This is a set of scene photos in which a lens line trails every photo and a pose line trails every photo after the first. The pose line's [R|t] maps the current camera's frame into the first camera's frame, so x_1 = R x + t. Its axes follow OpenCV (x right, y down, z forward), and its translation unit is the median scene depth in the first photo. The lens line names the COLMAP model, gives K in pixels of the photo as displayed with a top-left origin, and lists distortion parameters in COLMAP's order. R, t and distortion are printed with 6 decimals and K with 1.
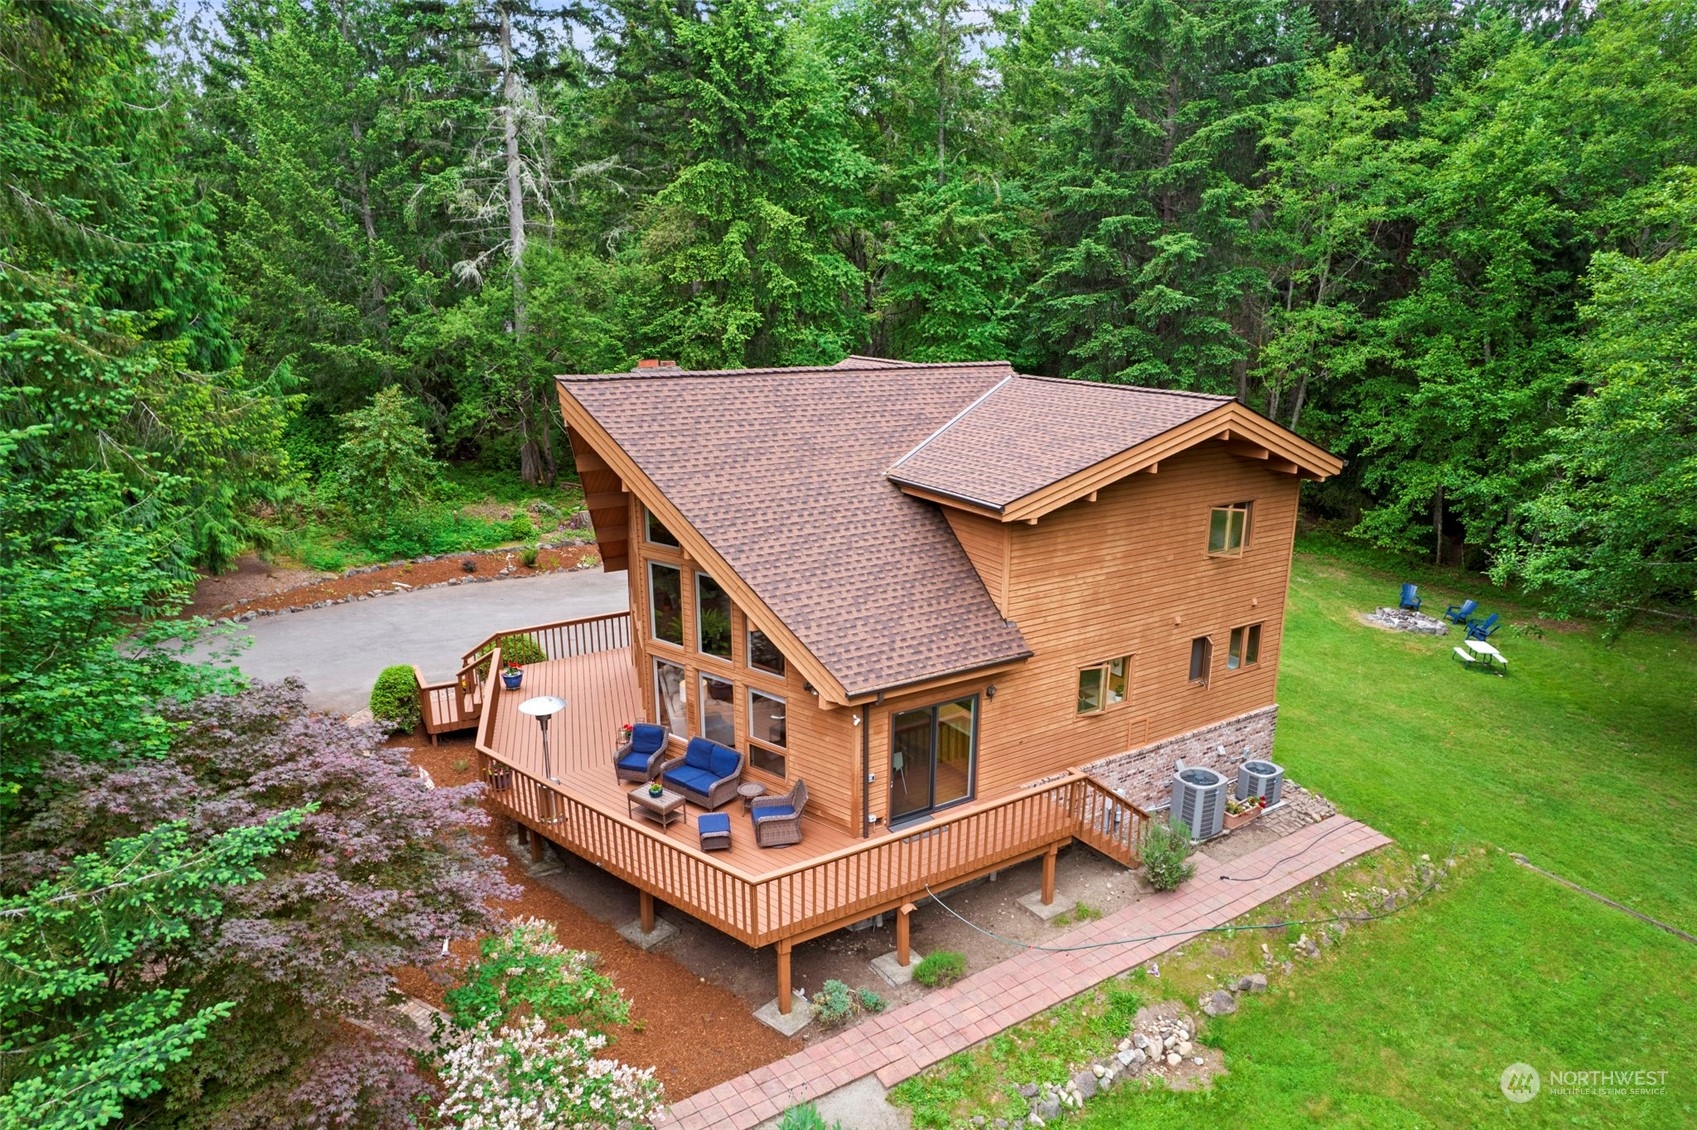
lens RADIAL K [[1053.2, 0, 856.0], [0, 1053.2, 555.3], [0, 0, 1]] dist [-0.083834, 0.077155]
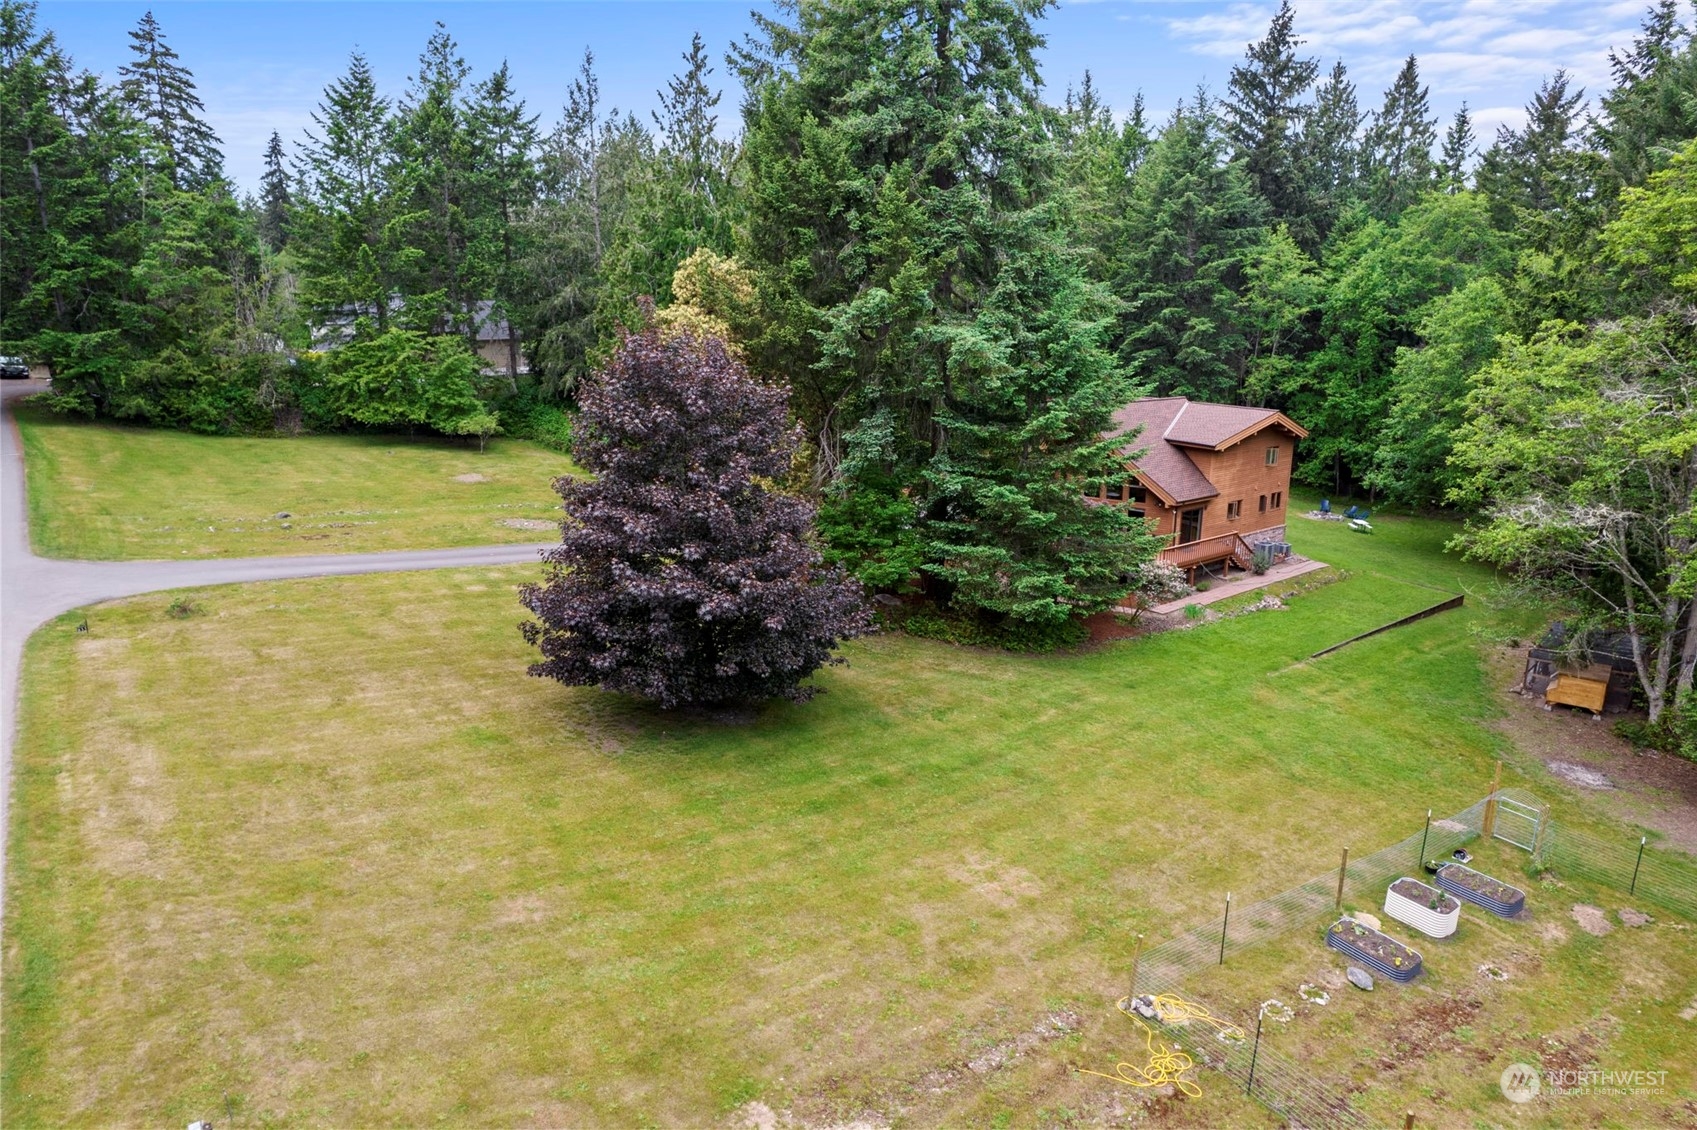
lens RADIAL K [[1053.2, 0, 856.0], [0, 1053.2, 555.3], [0, 0, 1]] dist [-0.083834, 0.077155]
pose [[0.995837, -0.028225, 0.086673, -0.540676], [0.028310, 0.999599, 0.000243, 0.111900], [-0.086645, 0.002211, 0.996237, -0.911223]]
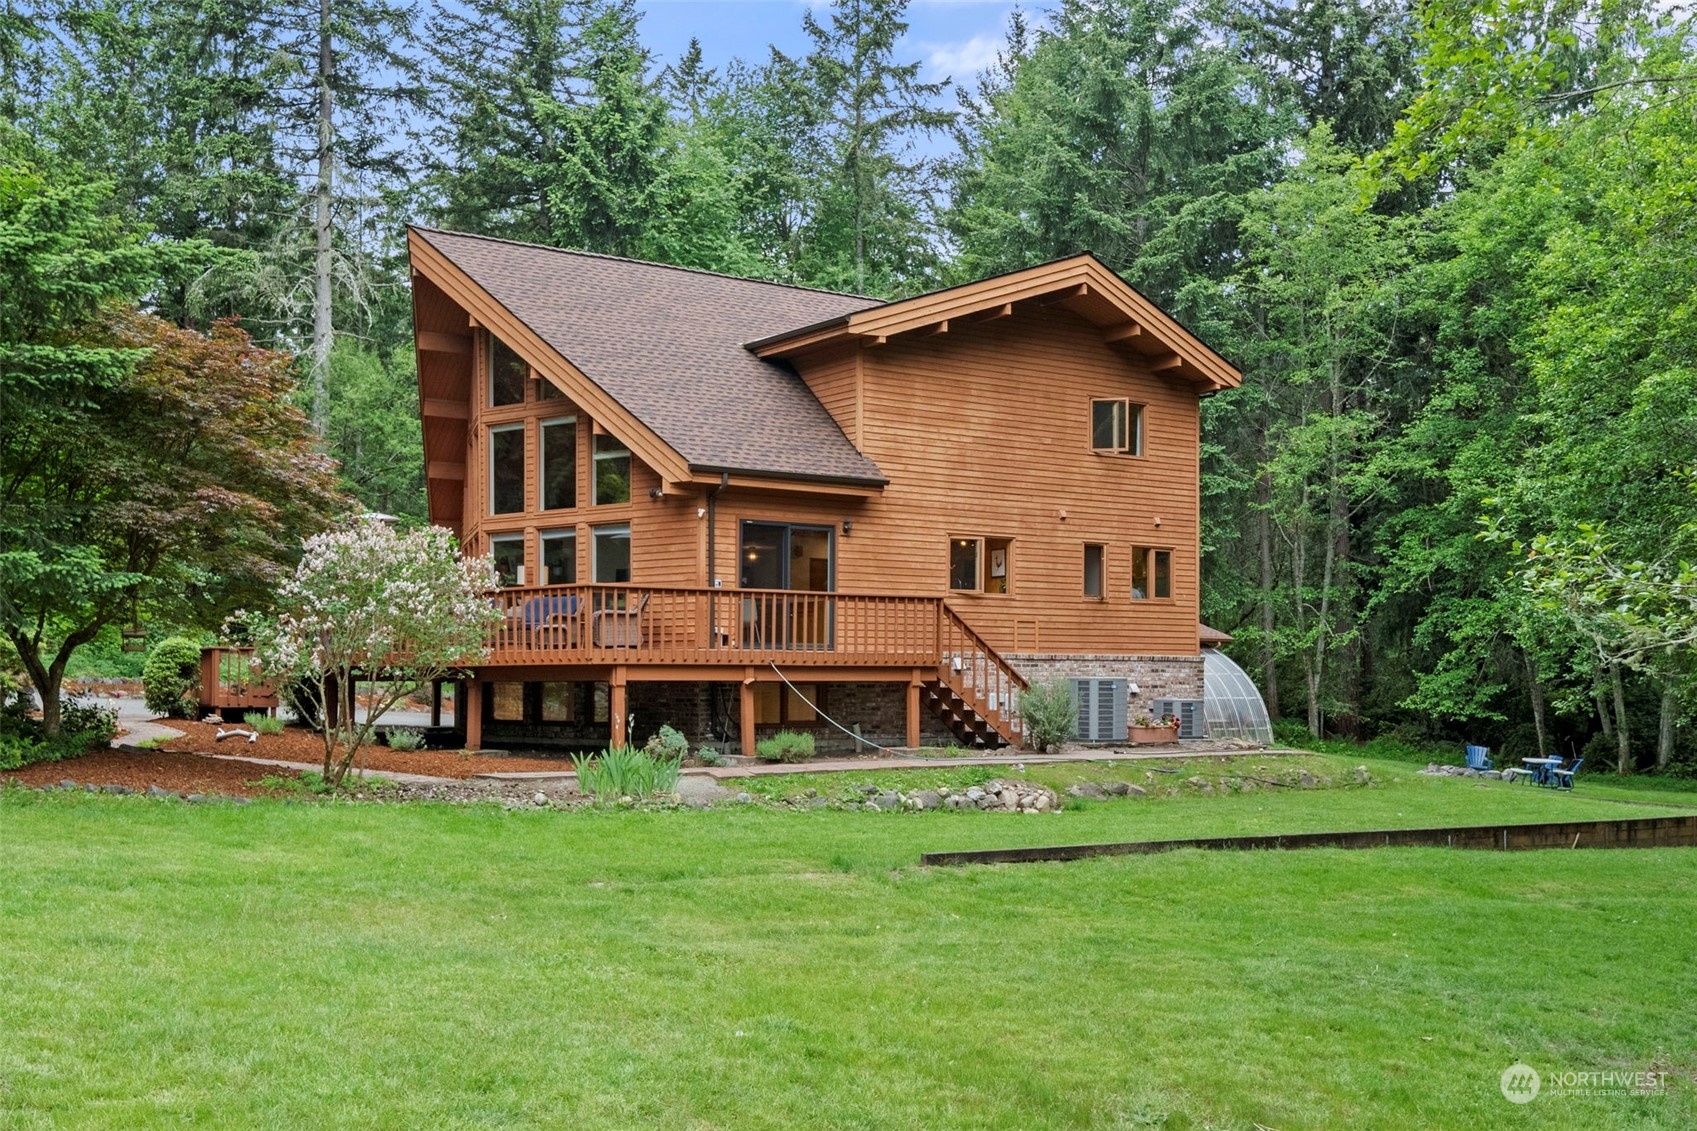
lens RADIAL K [[1679.6, 0, 849.5], [0, 1679.6, 625.4], [0, 0, 1]] dist [0.002693, -0.005936]
pose [[0.999459, -0.003947, 0.032641, 0.037441], [0.012967, 0.959623, -0.280992, 0.300650], [-0.030213, 0.281263, 0.959155, -0.205160]]
